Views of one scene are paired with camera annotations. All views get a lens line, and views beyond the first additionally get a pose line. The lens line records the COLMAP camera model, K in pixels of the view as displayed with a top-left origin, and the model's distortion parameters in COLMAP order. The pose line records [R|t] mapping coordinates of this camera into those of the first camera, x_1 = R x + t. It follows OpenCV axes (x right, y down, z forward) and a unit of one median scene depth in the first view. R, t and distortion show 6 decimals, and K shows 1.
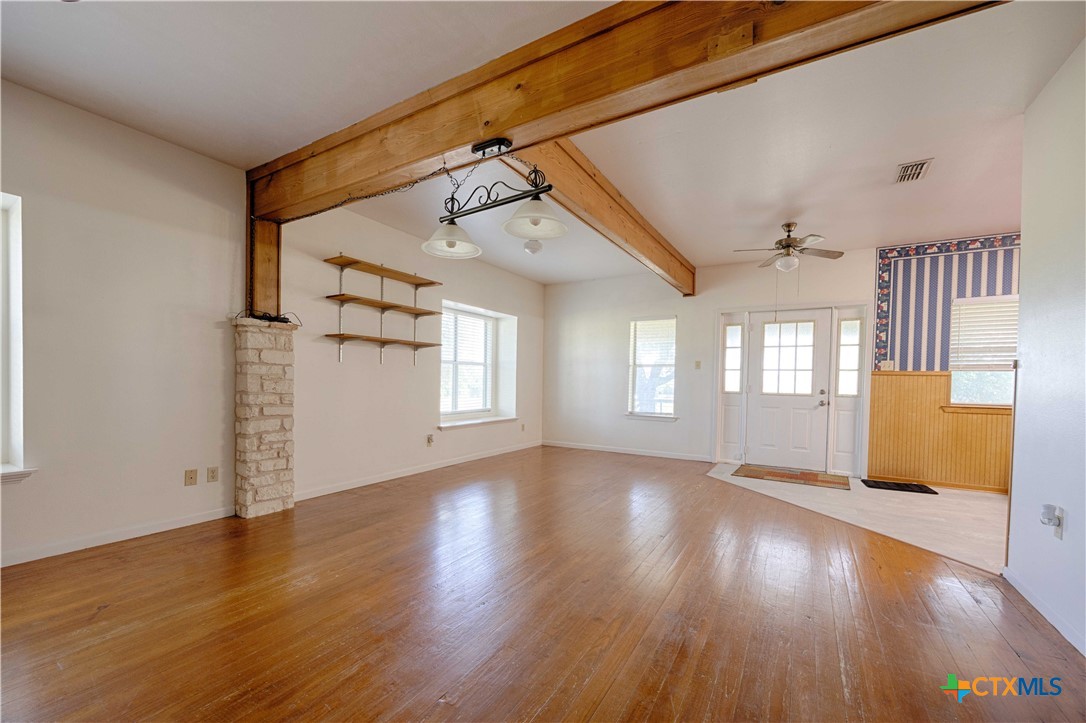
lens RADIAL K [[426.8, 0, 543.0], [0, 426.8, 387.3], [0, 0, 1]] dist [0.000342, 0.000039]
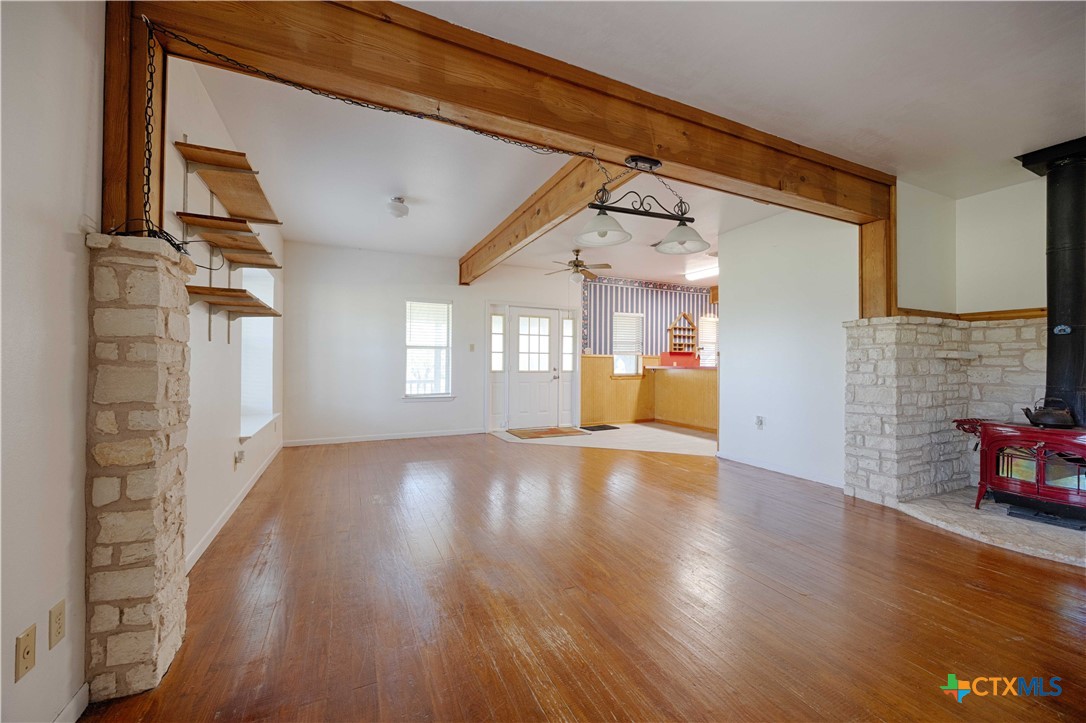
lens RADIAL K [[426.8, 0, 539.7], [0, 426.8, 357.5], [0, 0, 1]] dist [0.000342, 0.000039]
pose [[0.561717, -0.003597, 0.827322, -0.508264], [0.018790, 0.999788, -0.008411, -0.015803], [-0.827116, 0.020270, 0.561665, 0.249521]]
